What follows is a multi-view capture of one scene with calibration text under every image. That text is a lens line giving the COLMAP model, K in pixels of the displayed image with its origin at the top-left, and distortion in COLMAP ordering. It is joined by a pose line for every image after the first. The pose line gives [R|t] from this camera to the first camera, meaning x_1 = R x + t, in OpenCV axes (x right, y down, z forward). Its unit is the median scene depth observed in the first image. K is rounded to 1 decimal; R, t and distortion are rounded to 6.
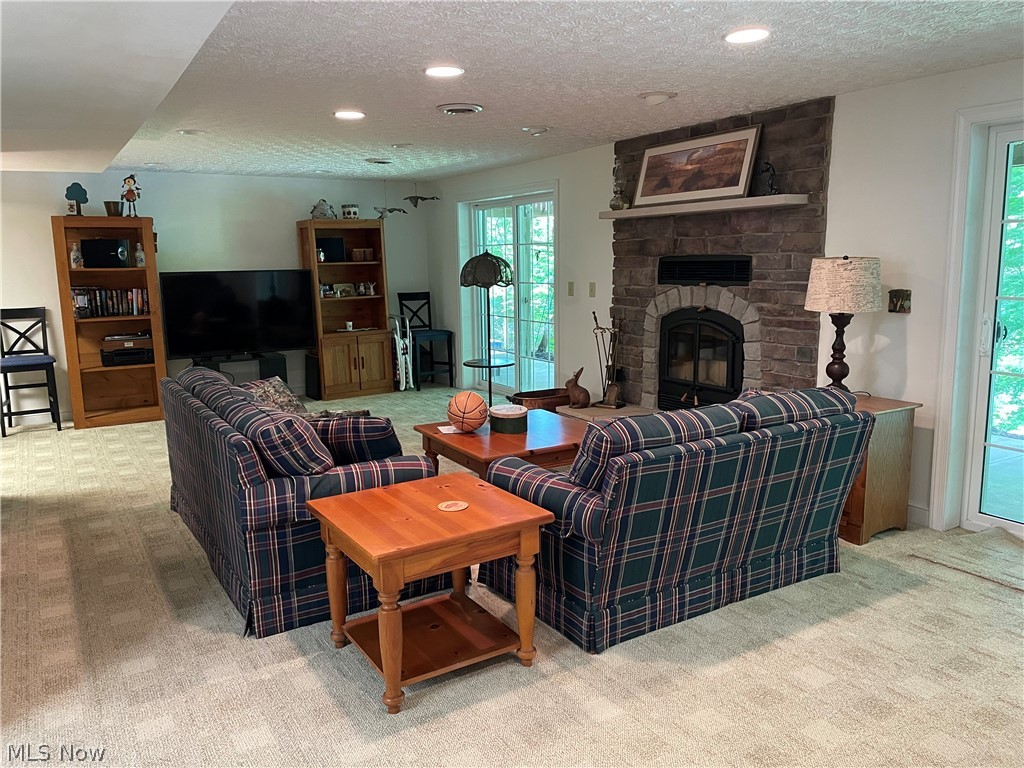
lens RADIAL K [[772.0, 0, 517.5], [0, 772.0, 386.3], [0, 0, 1]] dist [0.026905, -0.016201]
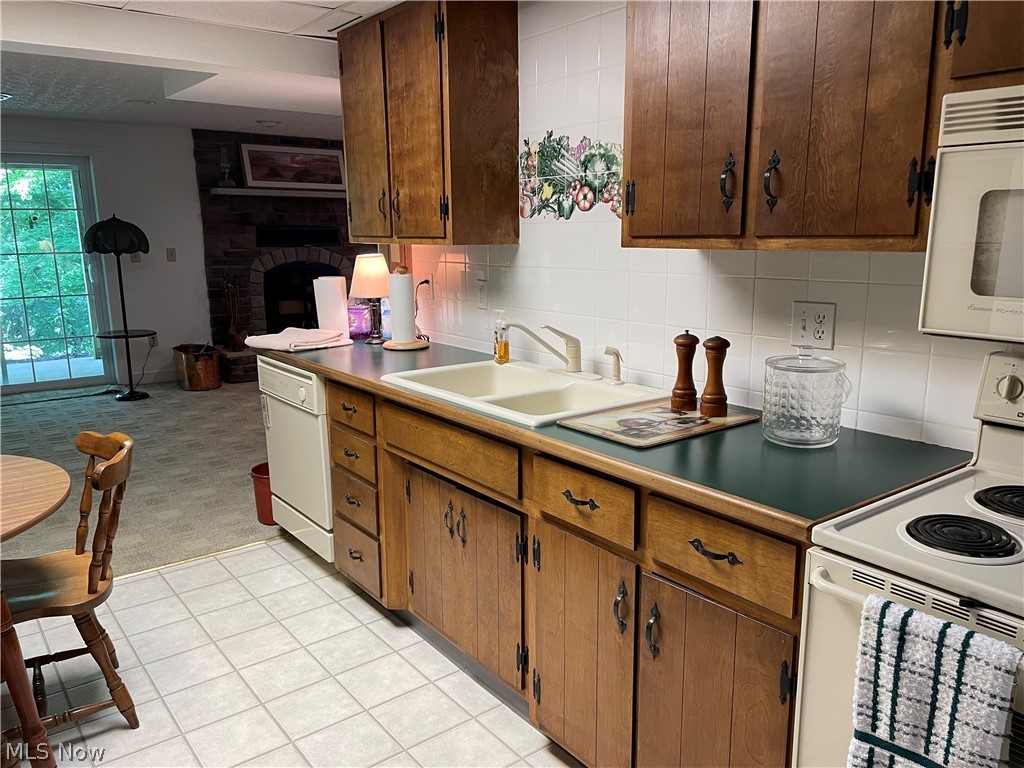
lens RADIAL K [[772.0, 0, 512.1], [0, 772.0, 387.1], [0, 0, 1]] dist [0.026905, -0.016201]
pose [[-0.094937, -0.177177, 0.979589, -0.917746], [0.167569, 0.967148, 0.191166, -0.060382], [-0.981279, 0.182298, -0.062128, 0.523995]]
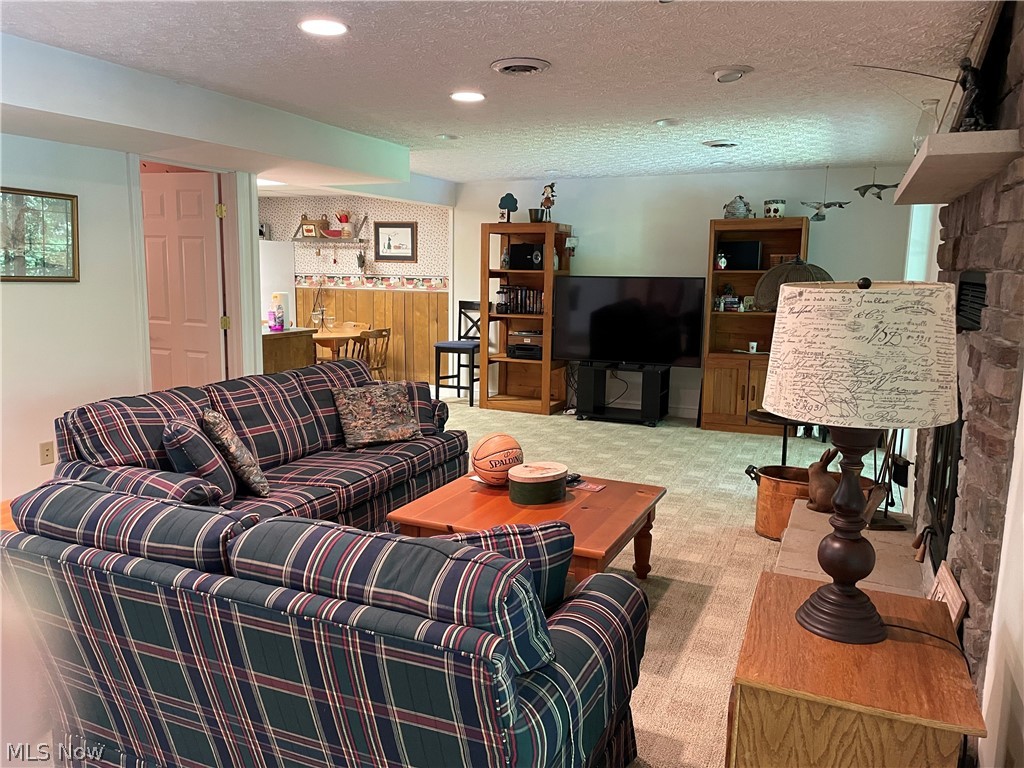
lens RADIAL K [[772.0, 0, 513.6], [0, 772.0, 382.8], [0, 0, 1]] dist [0.026905, -0.016201]
pose [[0.549973, 0.145985, -0.822325, 0.389607], [-0.158025, 0.985009, 0.069179, -0.068266], [0.820096, 0.091902, 0.564797, 0.387472]]
